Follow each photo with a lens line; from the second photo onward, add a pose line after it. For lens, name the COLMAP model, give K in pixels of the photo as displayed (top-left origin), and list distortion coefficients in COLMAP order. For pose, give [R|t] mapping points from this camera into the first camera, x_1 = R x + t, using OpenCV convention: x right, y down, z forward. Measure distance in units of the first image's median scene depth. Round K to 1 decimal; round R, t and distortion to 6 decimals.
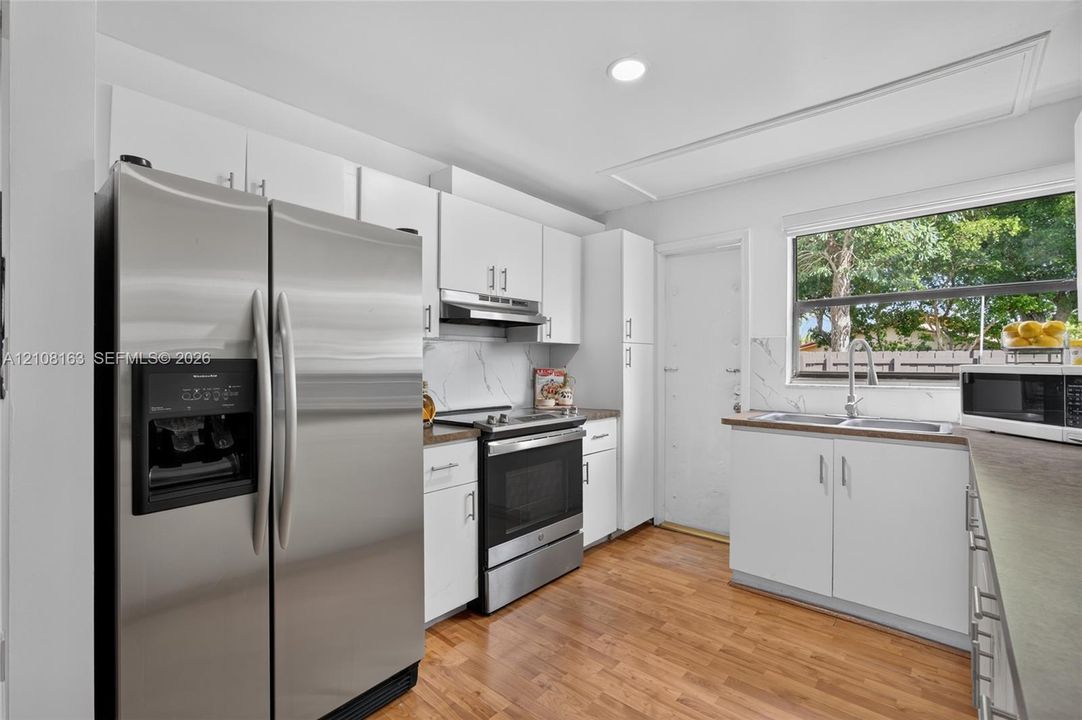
lens RADIAL K [[473.0, 0, 542.8], [0, 473.0, 360.6], [0, 0, 1]] dist [-0.010504, 0.000875]
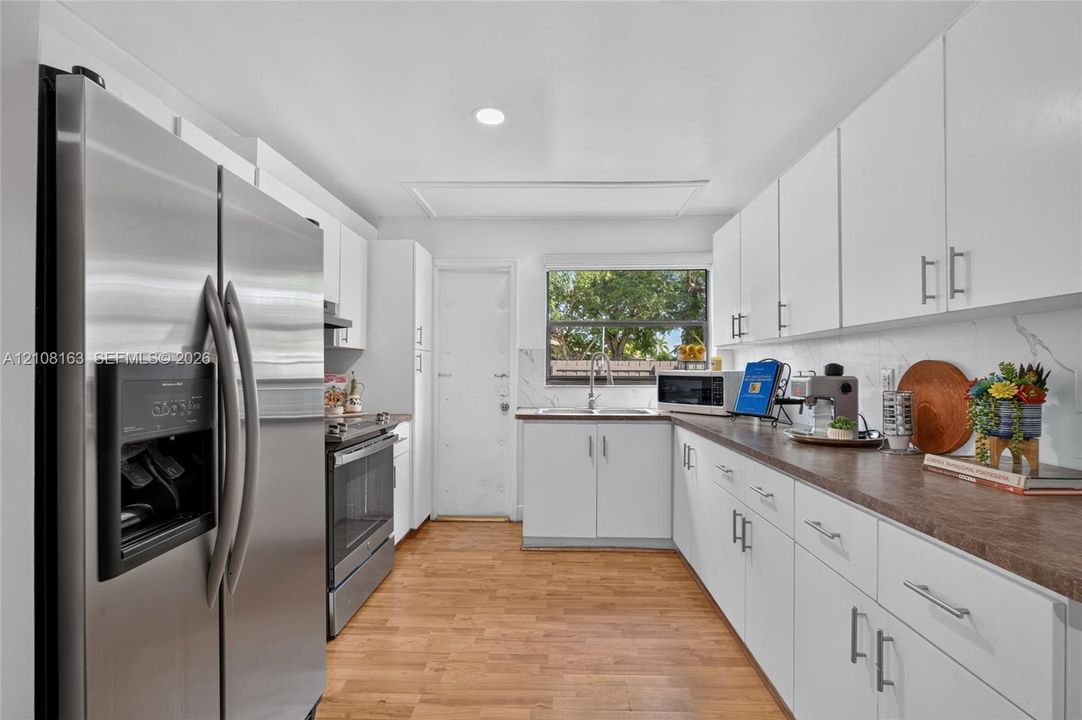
lens RADIAL K [[473.0, 0, 542.0], [0, 473.0, 366.9], [0, 0, 1]] dist [-0.010504, 0.000875]
pose [[0.777526, 0.005456, 0.628827, -0.337682], [-0.005739, 0.999982, -0.001580, 0.001194], [-0.628824, -0.002380, 0.777544, 0.014020]]
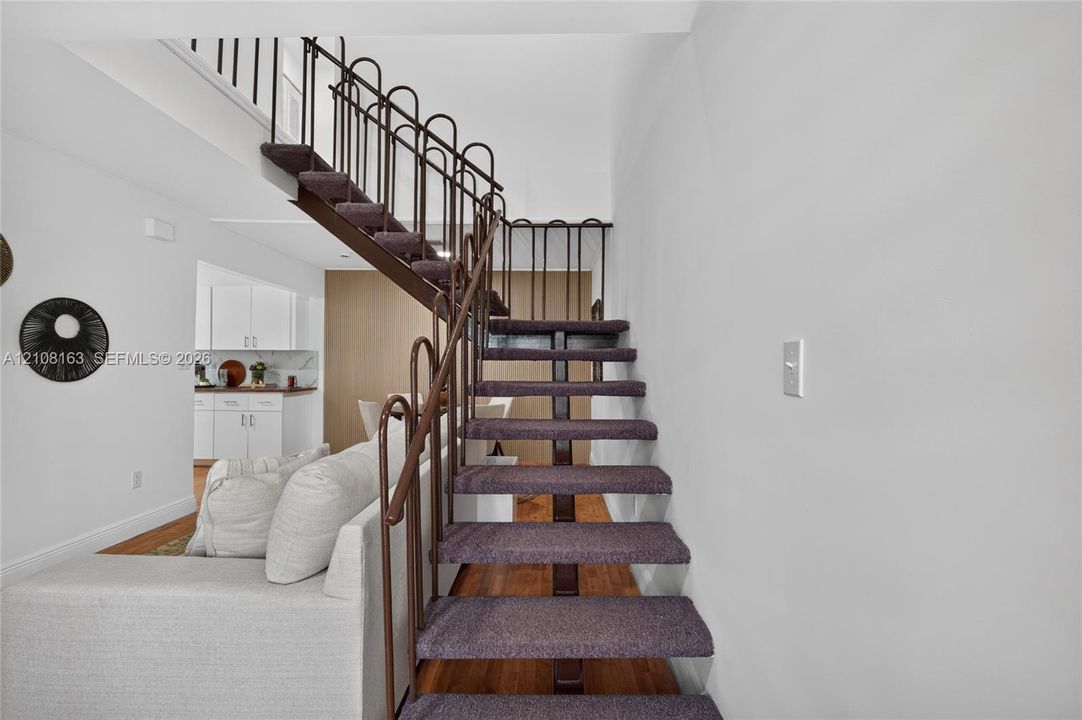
lens RADIAL K [[473.0, 0, 541.3], [0, 473.0, 363.1], [0, 0, 1]] dist [-0.010504, 0.000875]
pose [[-0.646993, 0.012975, 0.762386, -1.544357], [-0.002803, 0.999808, -0.019395, 0.026107], [-0.762491, -0.014686, -0.646832, 0.332037]]
